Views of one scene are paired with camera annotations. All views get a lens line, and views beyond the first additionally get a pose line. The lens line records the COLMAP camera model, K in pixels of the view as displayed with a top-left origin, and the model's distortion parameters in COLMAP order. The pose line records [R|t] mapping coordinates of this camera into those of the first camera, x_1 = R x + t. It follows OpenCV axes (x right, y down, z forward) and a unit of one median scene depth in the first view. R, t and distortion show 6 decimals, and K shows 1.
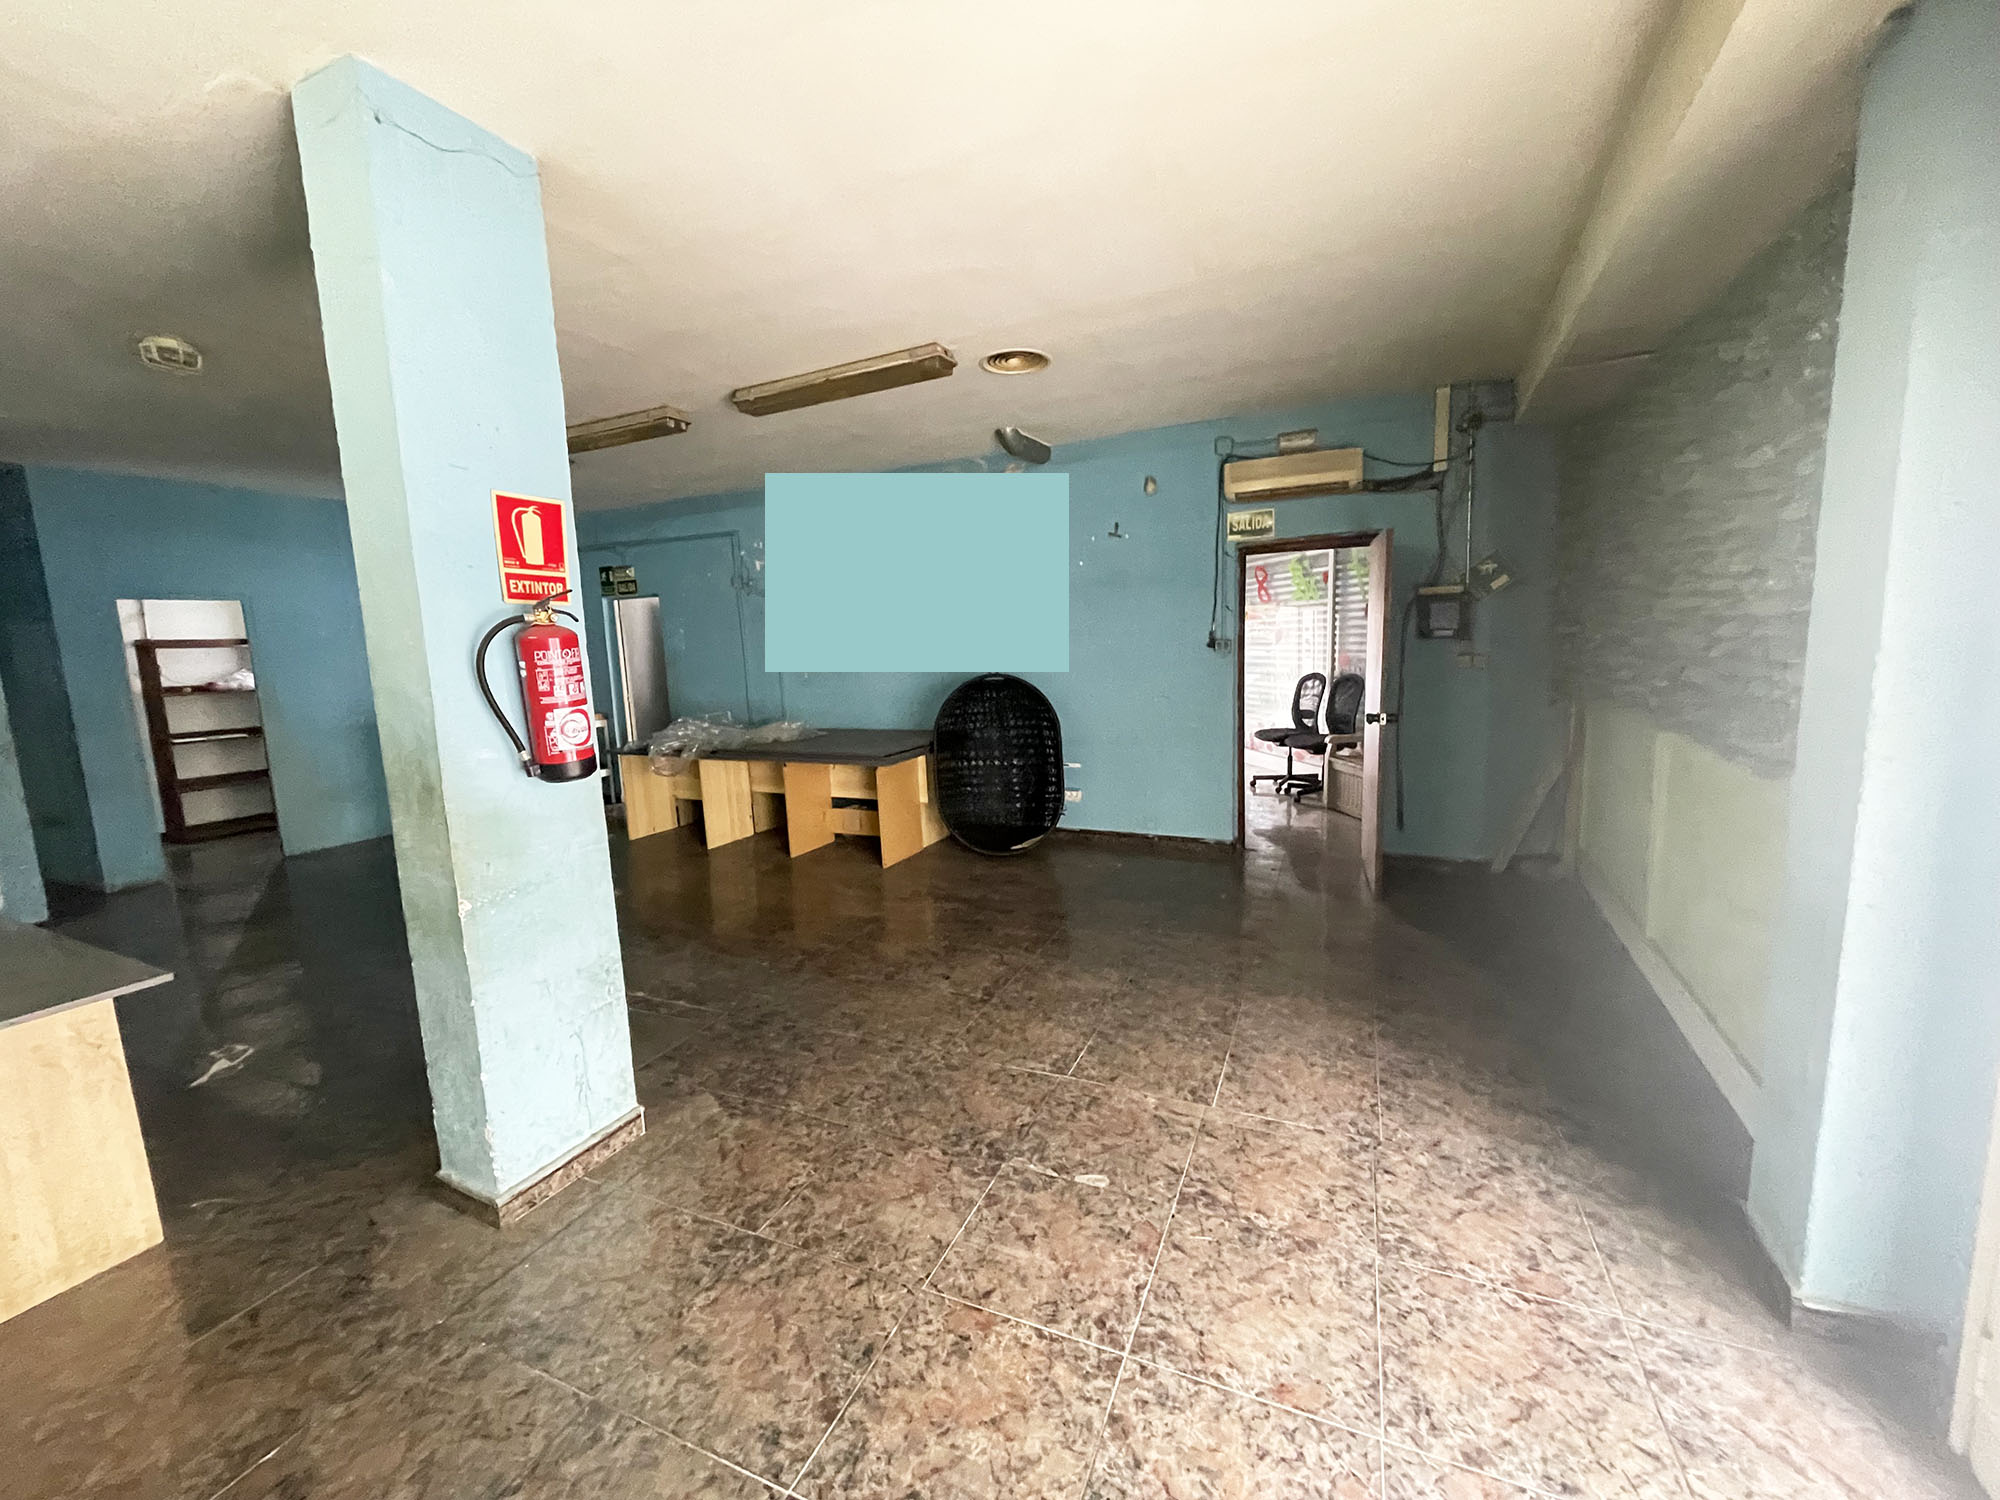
lens RADIAL K [[803.9, 0, 1001.9], [0, 803.9, 760.7], [0, 0, 1]] dist [-0.002974, -0.000244]
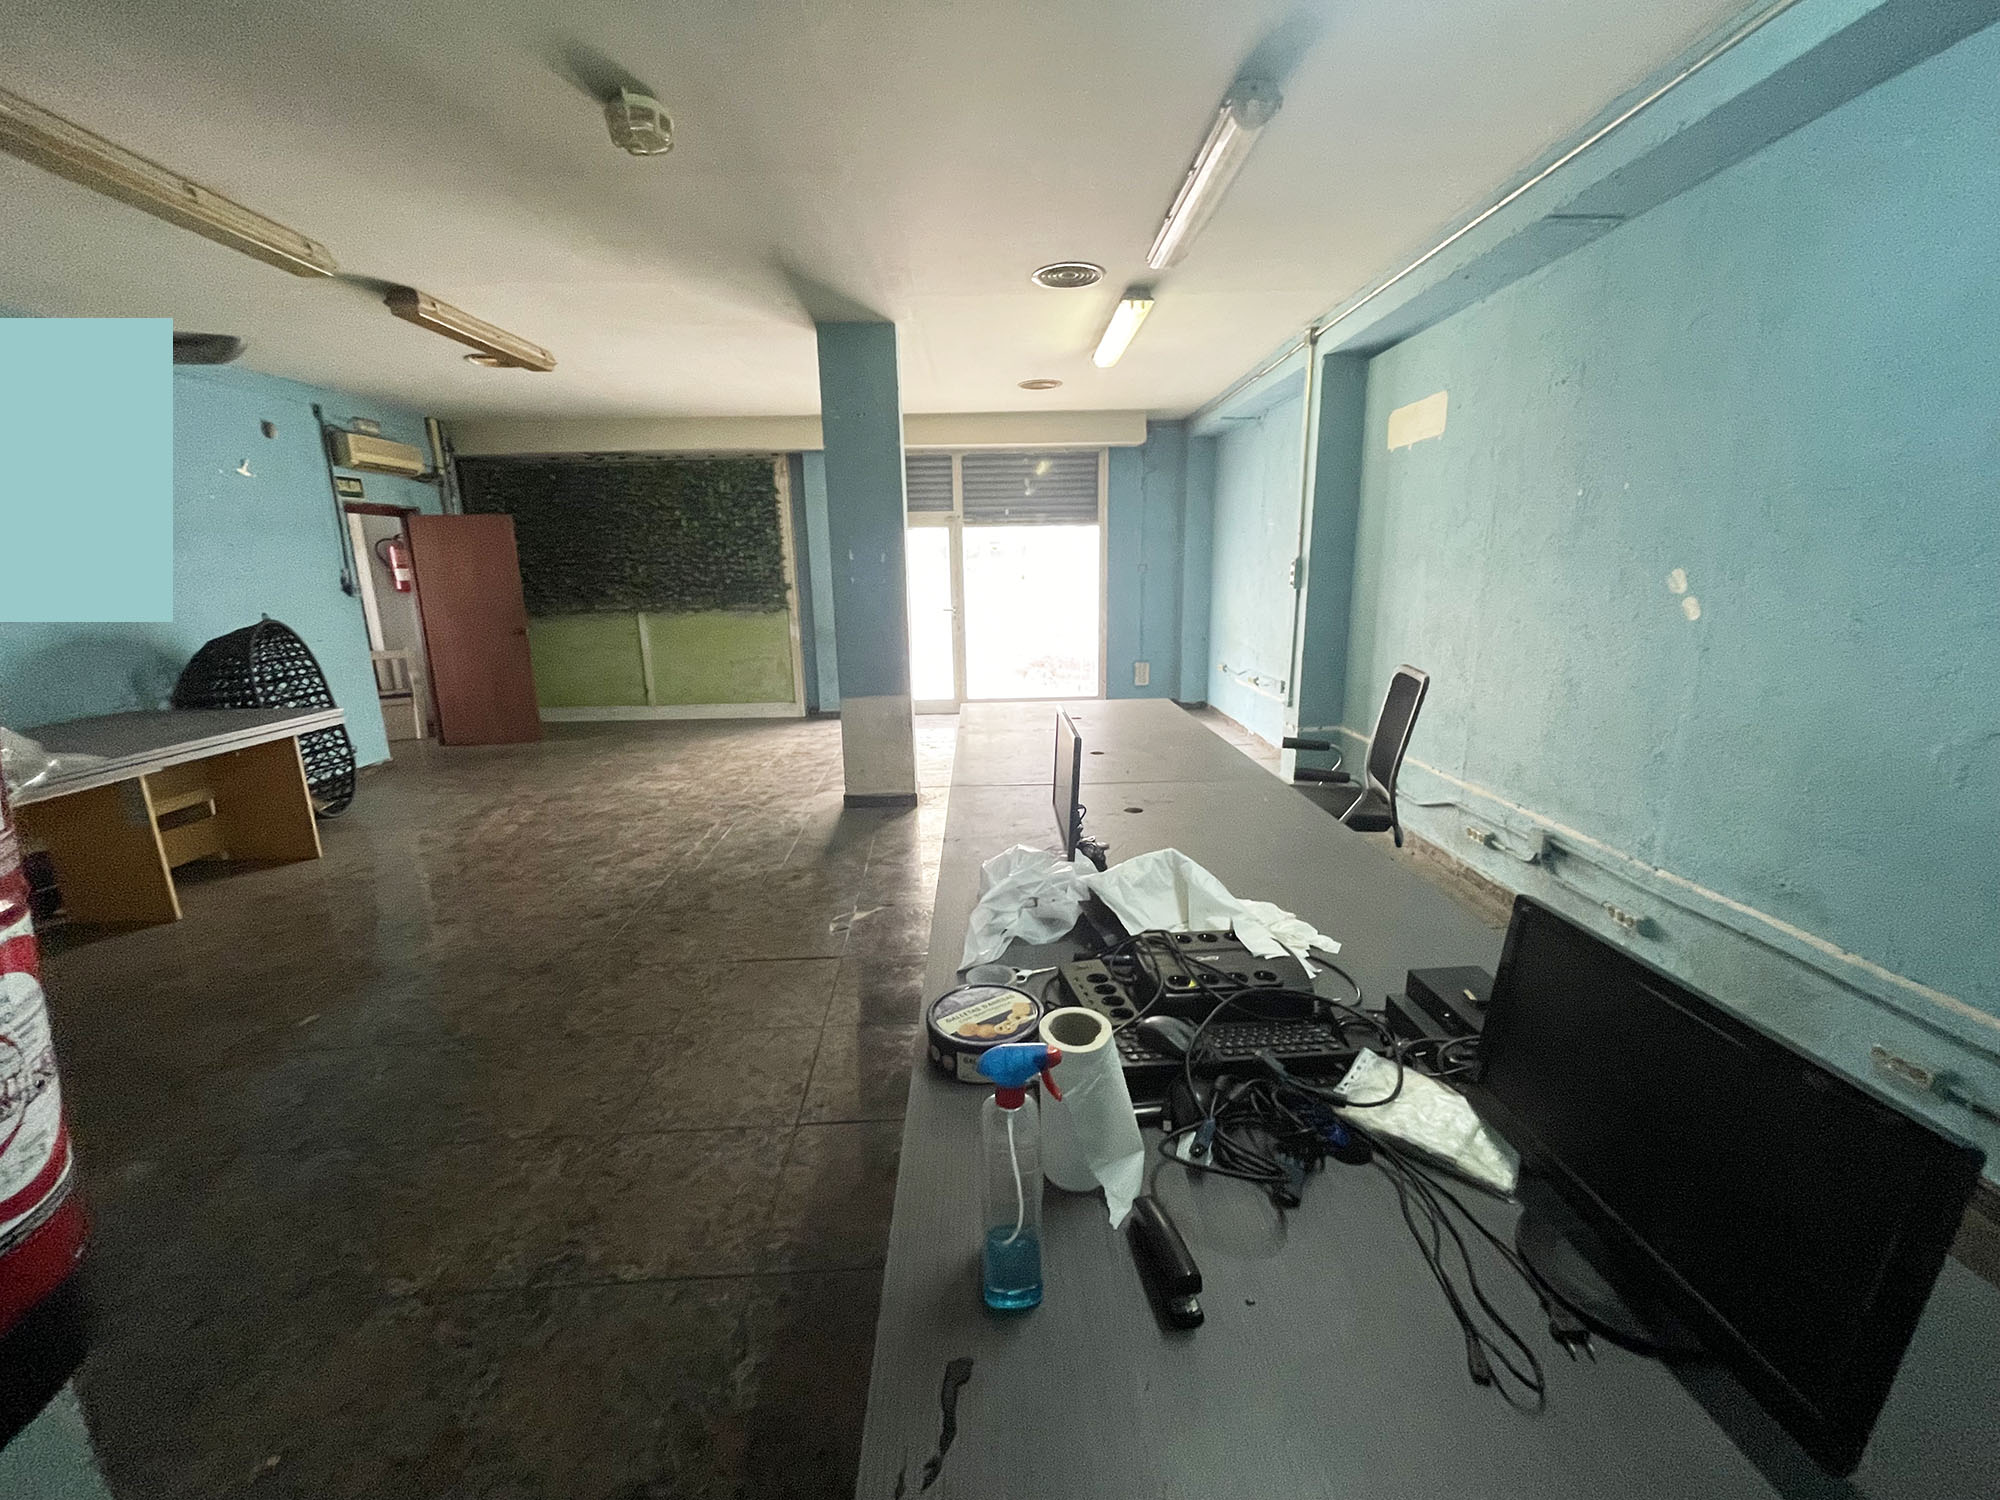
lens RADIAL K [[803.9, 0, 1003.3], [0, 803.9, 750.5], [0, 0, 1]] dist [-0.002974, -0.000244]
pose [[-0.462682, -0.147834, 0.874111, -1.287178], [0.155472, 0.957186, 0.244178, -0.061761], [-0.872785, 0.248876, -0.419889, 0.784195]]
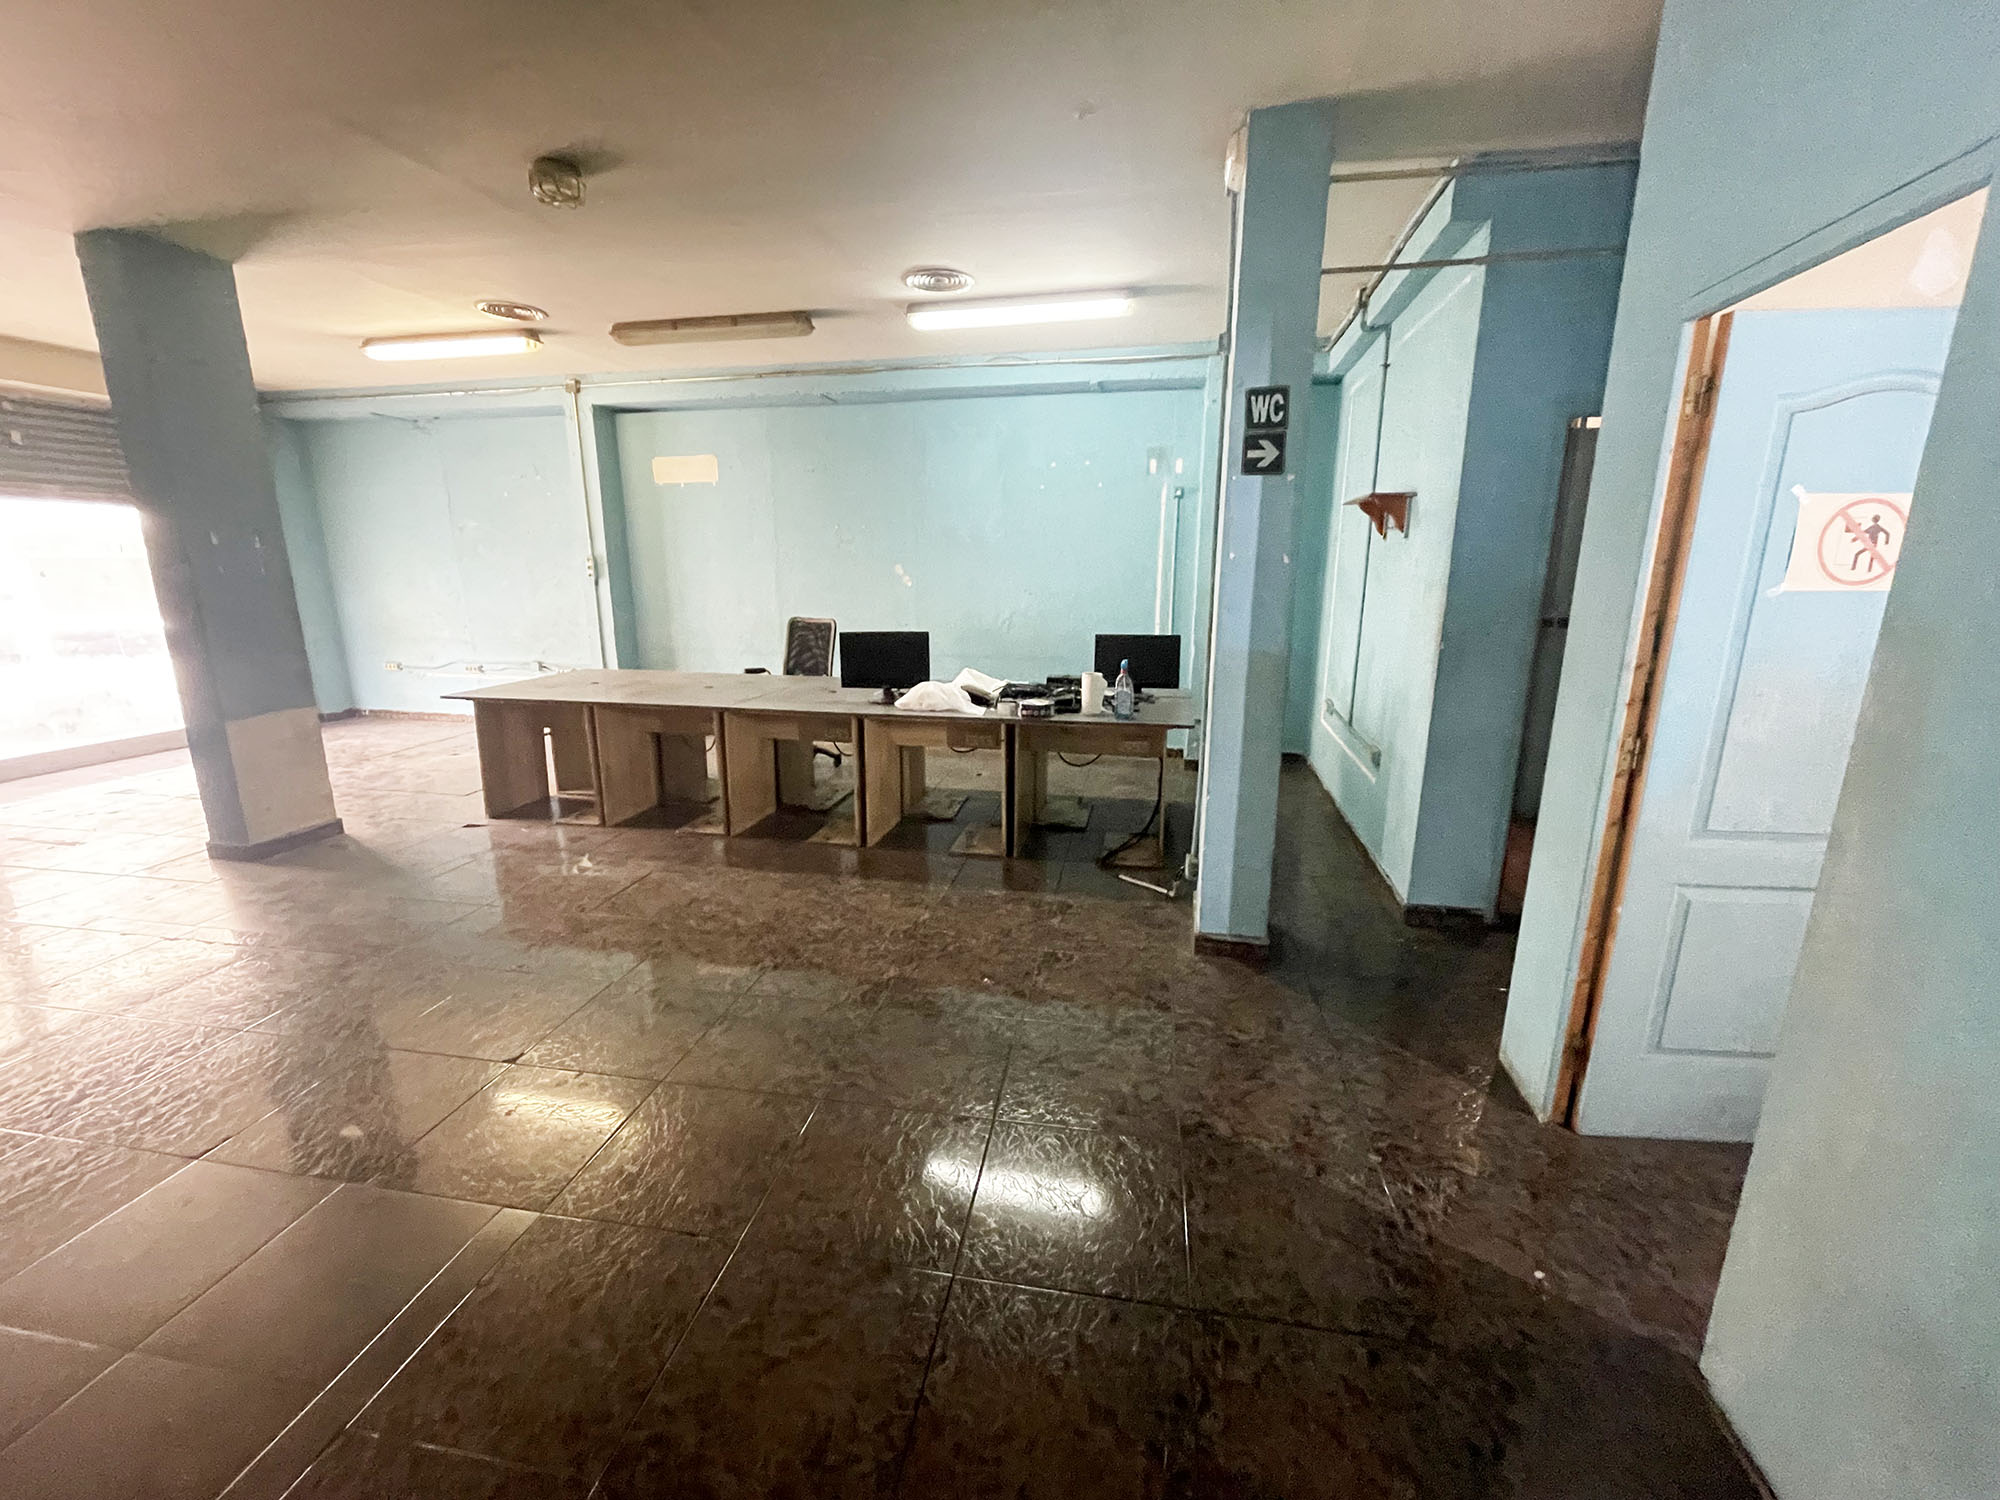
lens RADIAL K [[803.9, 0, 1001.6], [0, 803.9, 748.3], [0, 0, 1]] dist [-0.002974, -0.000244]
pose [[-0.968011, 0.096717, -0.231516, -0.795794], [0.006679, 0.932326, 0.361557, -0.177603], [0.250818, 0.348445, -0.903148, 1.509474]]
